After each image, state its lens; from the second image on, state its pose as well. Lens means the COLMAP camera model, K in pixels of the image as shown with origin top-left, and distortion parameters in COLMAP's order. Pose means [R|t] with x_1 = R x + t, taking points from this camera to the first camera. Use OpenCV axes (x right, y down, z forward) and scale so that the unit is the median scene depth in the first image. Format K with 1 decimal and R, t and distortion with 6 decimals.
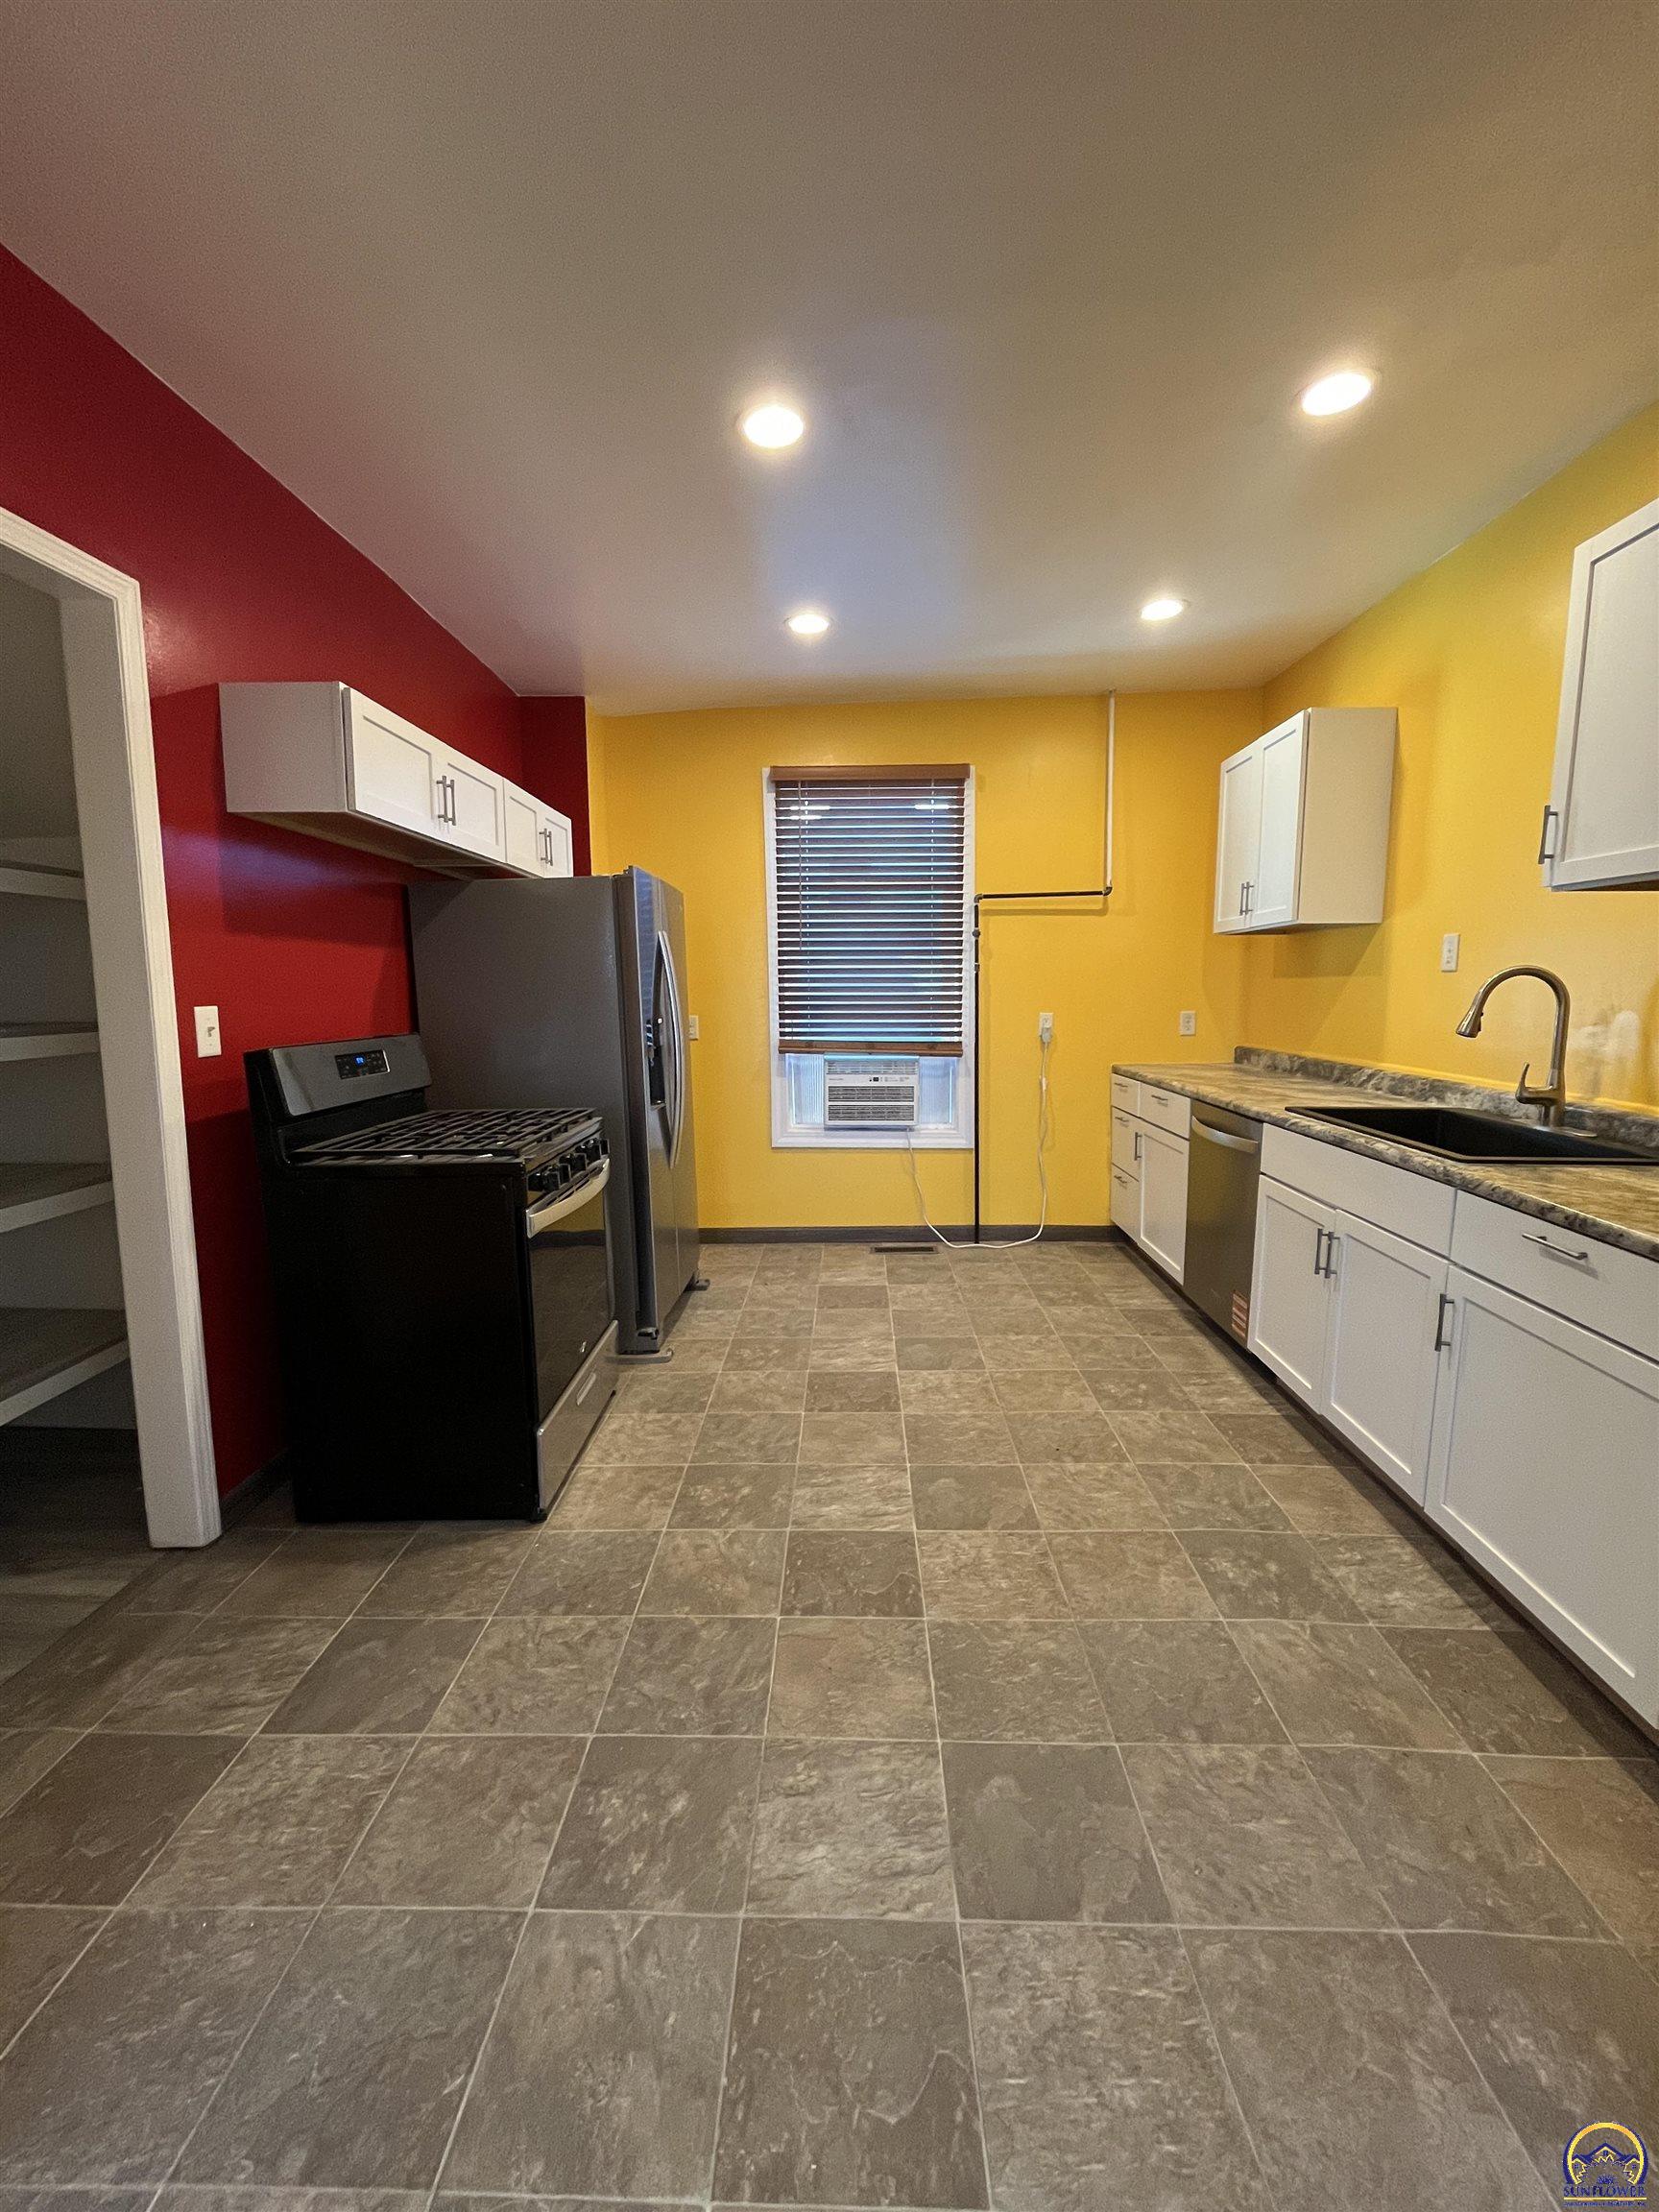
lens RADIAL K [[899.1, 0, 826.0], [0, 899.1, 1101.8], [0, 0, 1]] dist [-0.002576, -0.000263]
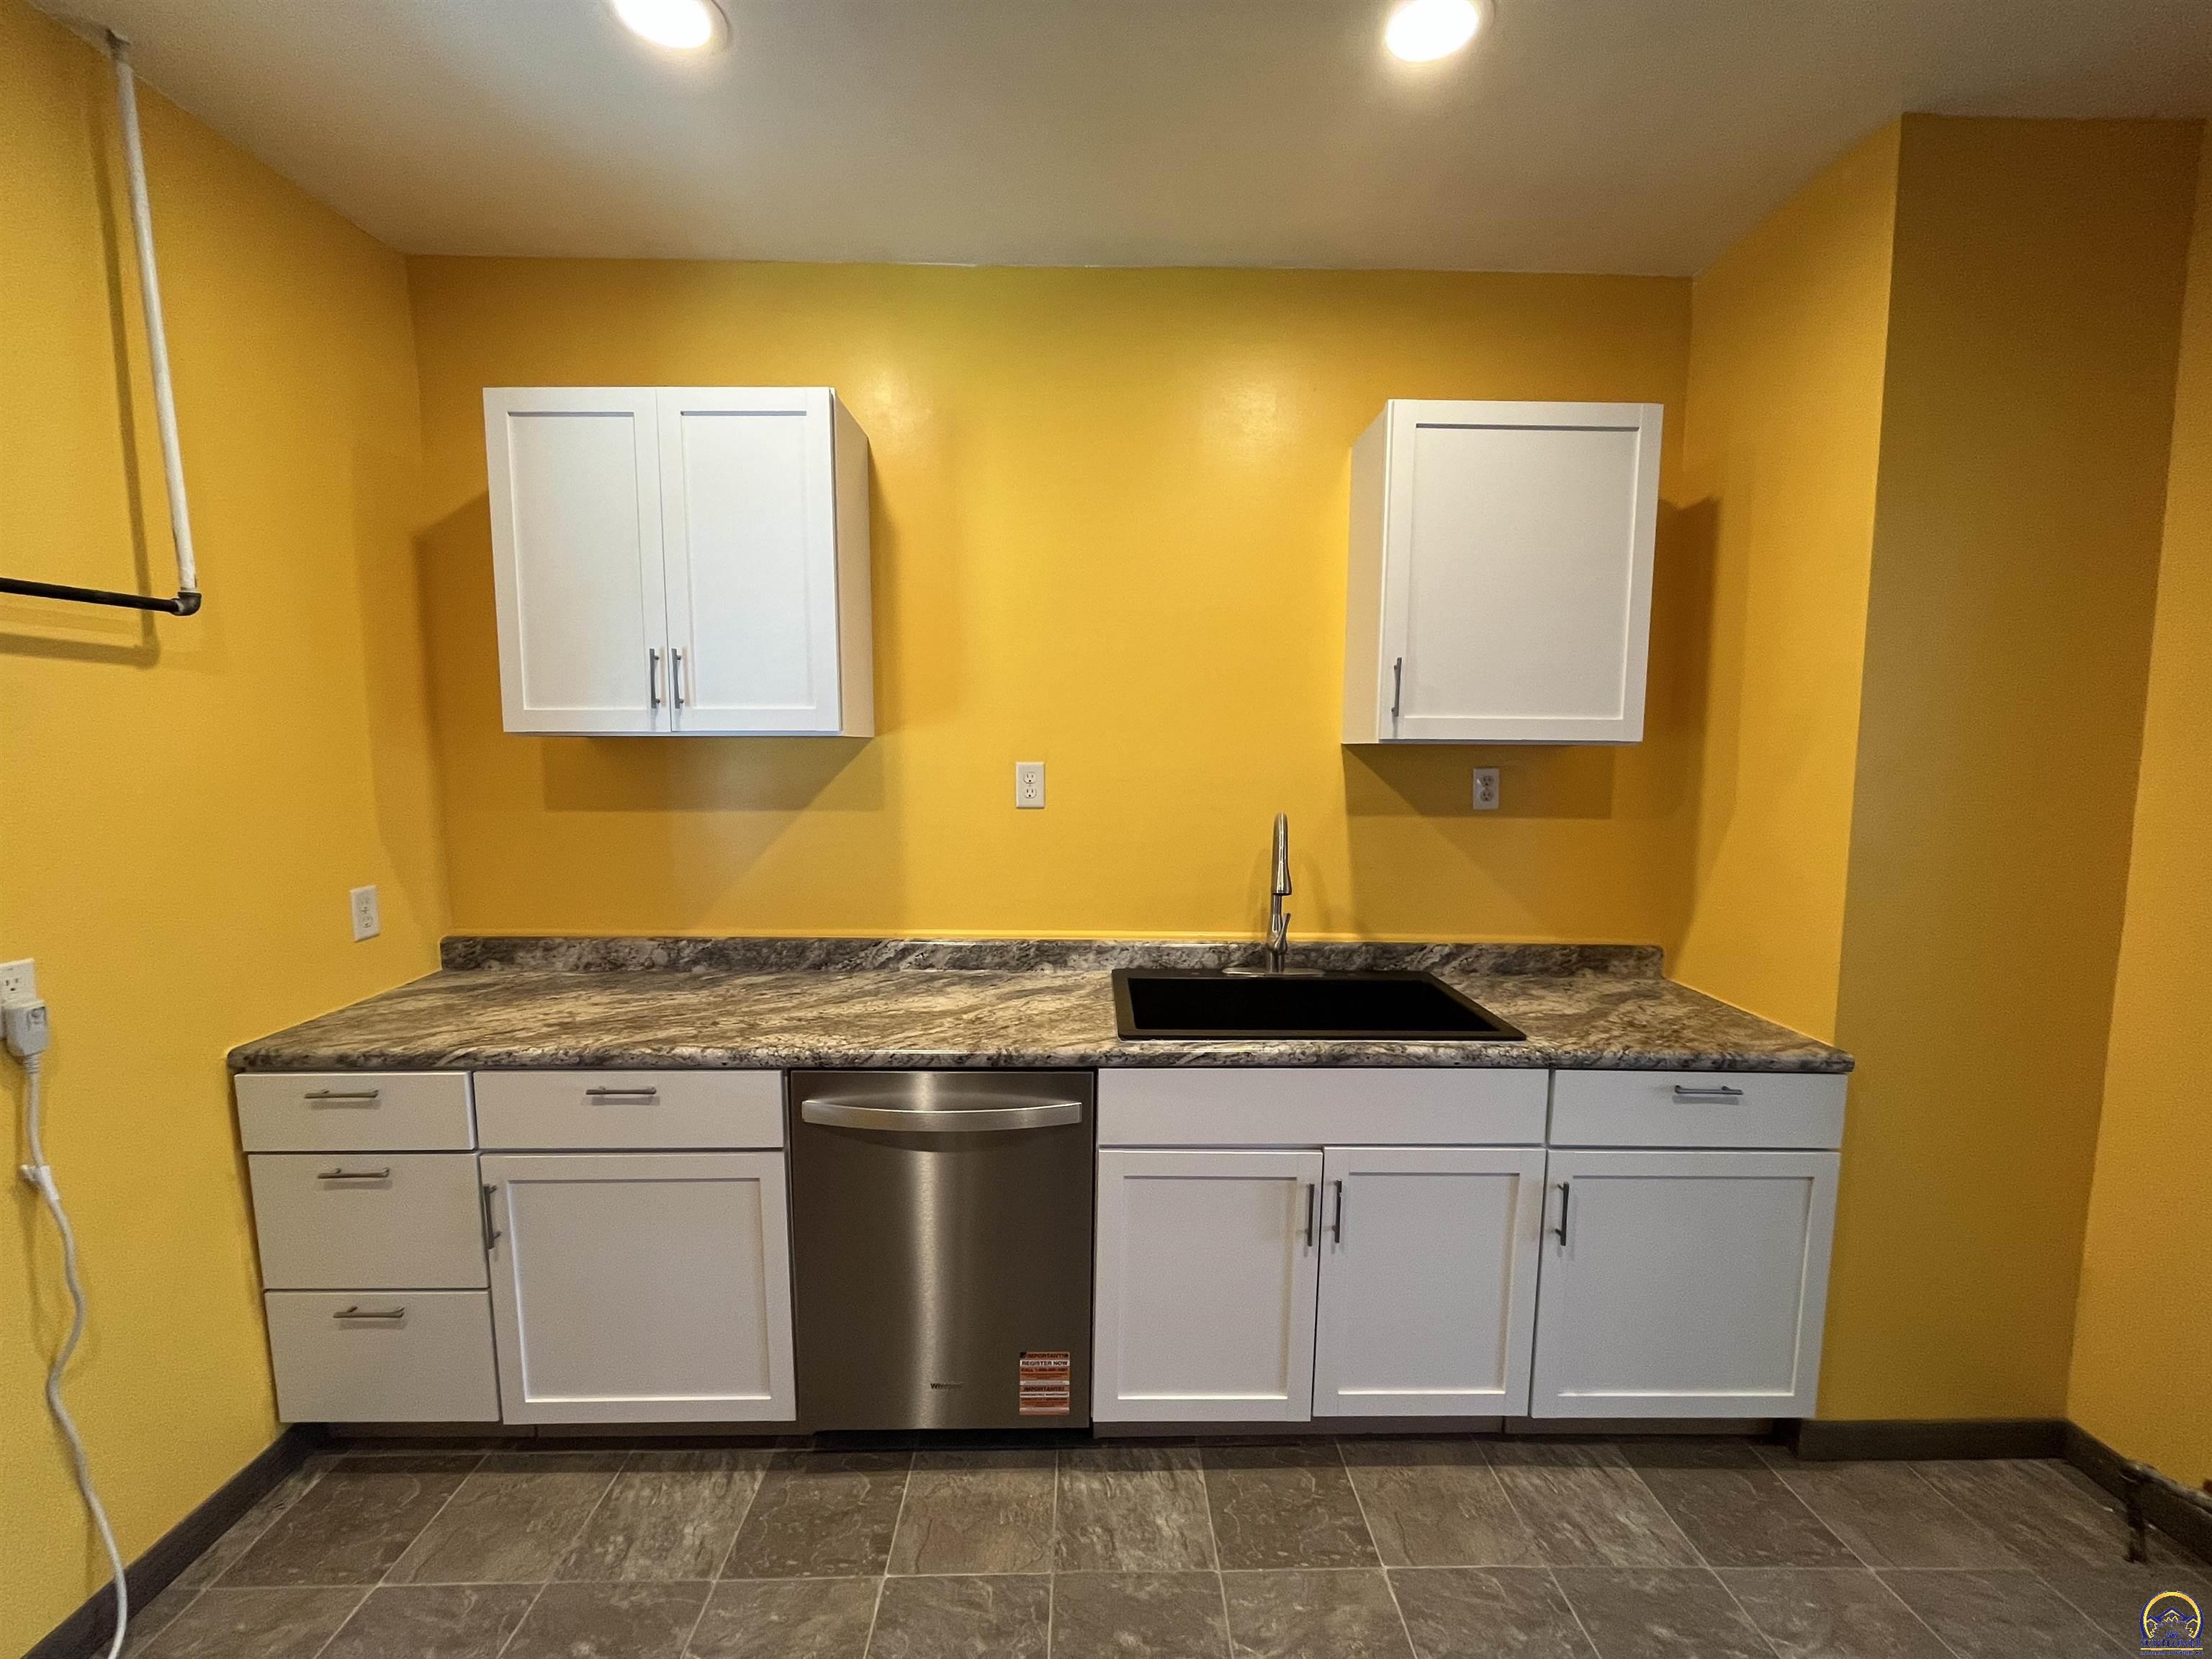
lens RADIAL K [[899.1, 0, 1101.1], [0, 899.1, 831.1], [0, 0, 1]] dist [-0.002576, -0.000263]
pose [[-0.048583, -0.092917, 0.994488, -0.140367], [0.123818, 0.987423, 0.098305, -0.233409], [-0.991115, 0.127912, -0.036467, 1.152817]]
